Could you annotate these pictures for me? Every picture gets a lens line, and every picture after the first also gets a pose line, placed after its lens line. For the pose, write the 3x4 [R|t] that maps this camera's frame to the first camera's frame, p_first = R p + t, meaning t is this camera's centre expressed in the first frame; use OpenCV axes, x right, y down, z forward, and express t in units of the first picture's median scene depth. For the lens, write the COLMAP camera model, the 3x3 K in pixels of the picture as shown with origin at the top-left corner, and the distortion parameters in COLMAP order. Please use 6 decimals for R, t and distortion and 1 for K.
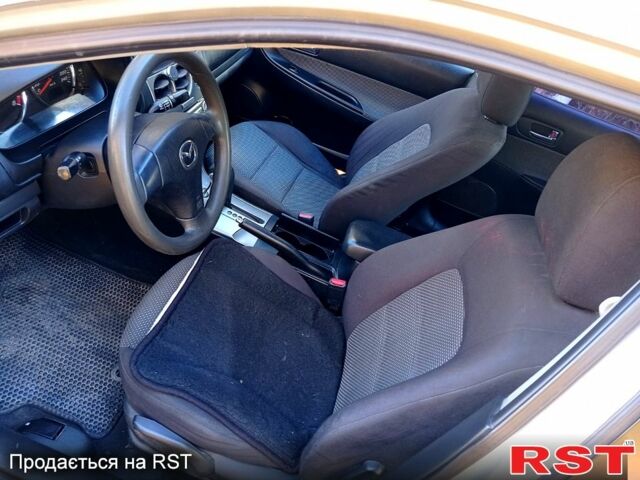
lens RADIAL K [[478.9, 0, 320.0], [0, 478.9, 240.0], [0, 0, 1]] dist [0.079241, -0.151191]
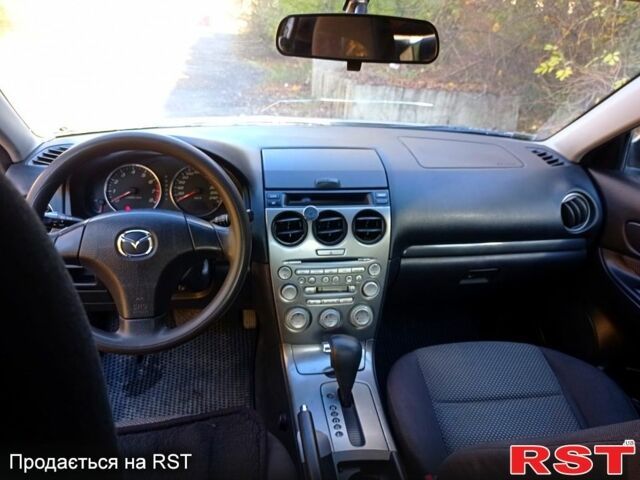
lens RADIAL K [[478.9, 0, 320.0], [0, 478.9, 240.0], [0, 0, 1]] dist [0.079241, -0.151191]
pose [[0.402330, 0.055993, -0.913781, 0.424943], [-0.511518, 0.841543, -0.173651, -0.126190], [0.759262, 0.537281, 0.367219, 0.574391]]
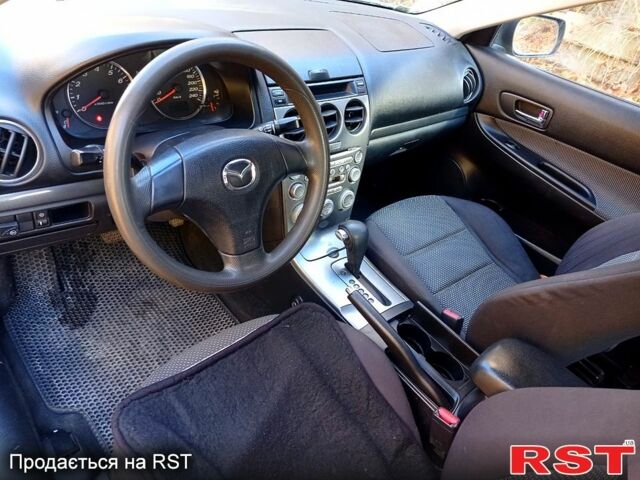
lens RADIAL K [[478.9, 0, 320.0], [0, 478.9, 240.0], [0, 0, 1]] dist [0.079241, -0.151191]
pose [[0.829925, 0.197344, -0.521804, 0.175934], [-0.297784, 0.947654, -0.115224, -0.013300], [0.471750, 0.251012, 0.845248, 0.253560]]
